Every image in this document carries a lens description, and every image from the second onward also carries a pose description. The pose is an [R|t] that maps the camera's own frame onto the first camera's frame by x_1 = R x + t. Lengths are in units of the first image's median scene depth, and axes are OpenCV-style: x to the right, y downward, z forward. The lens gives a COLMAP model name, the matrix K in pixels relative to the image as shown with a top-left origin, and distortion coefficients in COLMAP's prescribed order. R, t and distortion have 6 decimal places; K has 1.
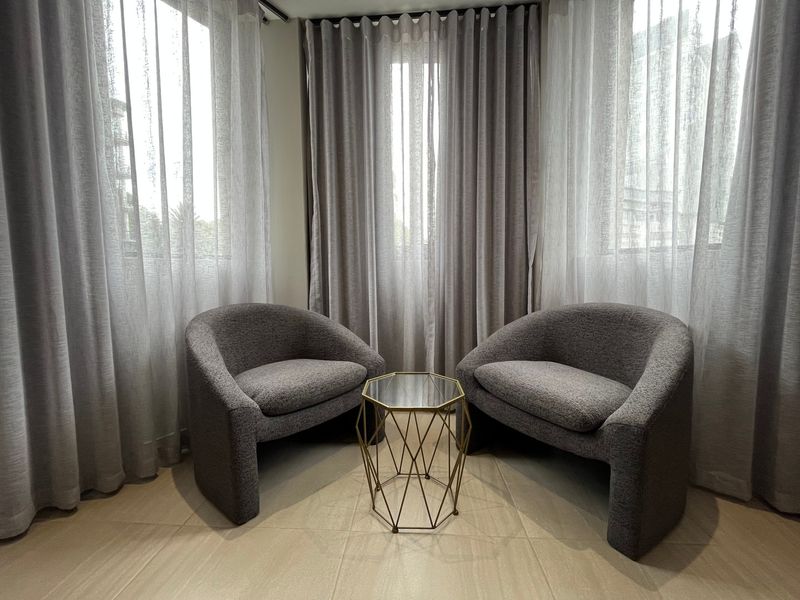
lens RADIAL K [[314.9, 0, 400.0], [0, 314.9, 300.0], [0, 0, 1]] dist [0.000195, 0.000016]
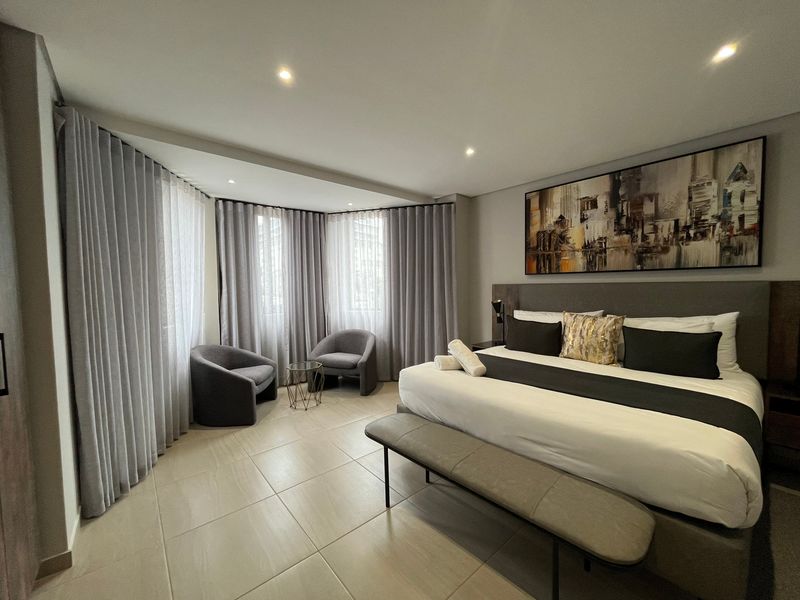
lens RADIAL K [[322.9, 0, 400.7], [0, 322.9, 301.2], [0, 0, 1]] dist [-0.001021, -0.000165]
pose [[0.712076, -0.034478, 0.701256, -1.237086], [0.061639, 0.998007, -0.013522, -0.204823], [-0.699392, 0.052854, 0.712782, -1.597817]]
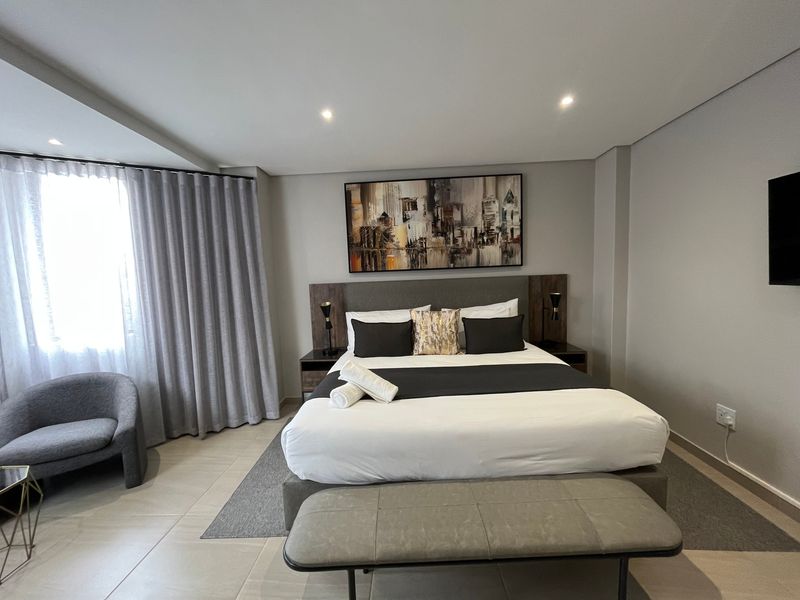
lens RADIAL K [[322.9, 0, 400.7], [0, 322.9, 301.2], [0, 0, 1]] dist [-0.001021, -0.000165]
pose [[-0.030505, -0.074413, 0.996761, -1.104429], [0.119794, 0.989765, 0.077557, -0.328809], [-0.992330, 0.121772, -0.021279, -0.713071]]
